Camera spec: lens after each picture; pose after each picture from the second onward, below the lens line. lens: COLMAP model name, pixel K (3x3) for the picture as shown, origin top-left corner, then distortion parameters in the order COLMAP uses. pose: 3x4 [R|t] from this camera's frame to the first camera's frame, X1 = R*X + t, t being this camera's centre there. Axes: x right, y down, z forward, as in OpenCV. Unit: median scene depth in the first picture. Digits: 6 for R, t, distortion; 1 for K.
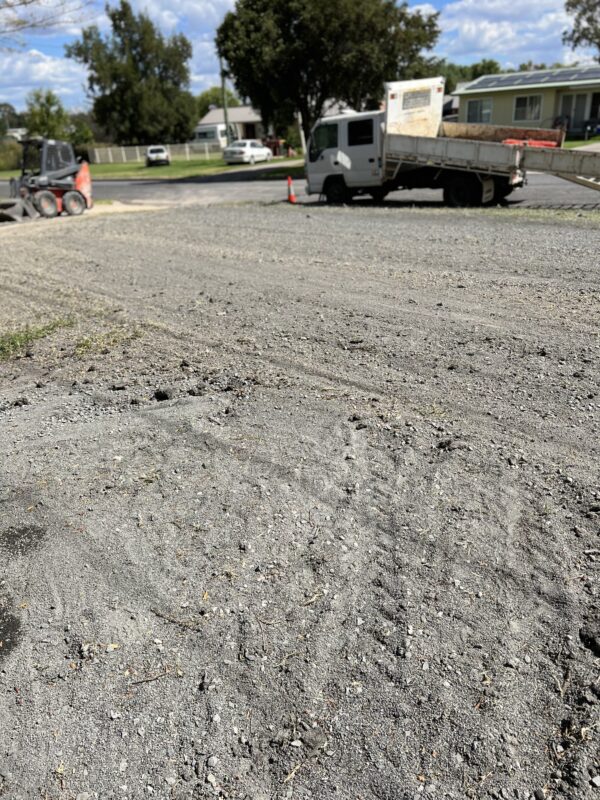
lens RADIAL K [[600.5, 0, 310.6], [0, 600.5, 402.9], [0, 0, 1]] dist [0.050120, -0.059334]
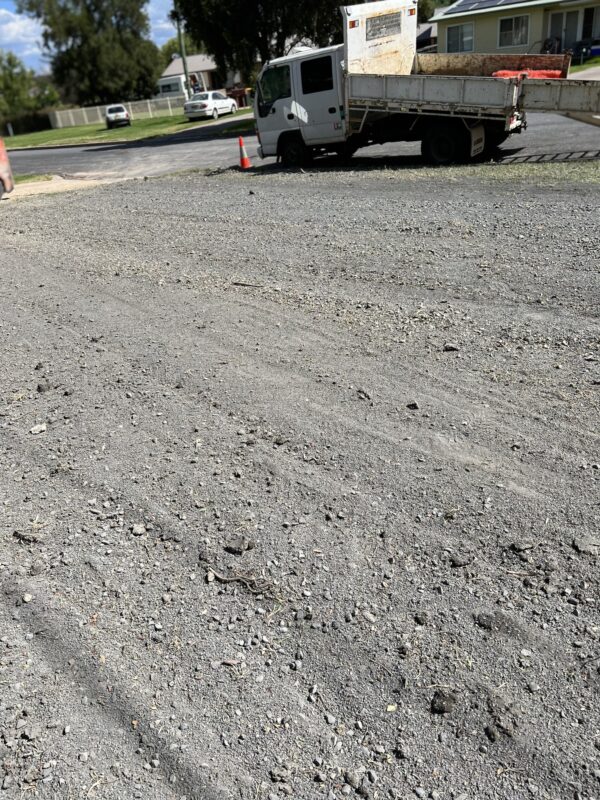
lens RADIAL K [[575.0, 0, 299.8], [0, 575.0, 417.6], [0, 0, 1]] dist [0.048244, -0.052273]
pose [[0.997760, -0.064479, -0.017826, 0.046087], [0.066069, 0.991576, 0.111407, -0.083513], [0.010492, -0.112336, 0.993615, 0.182716]]
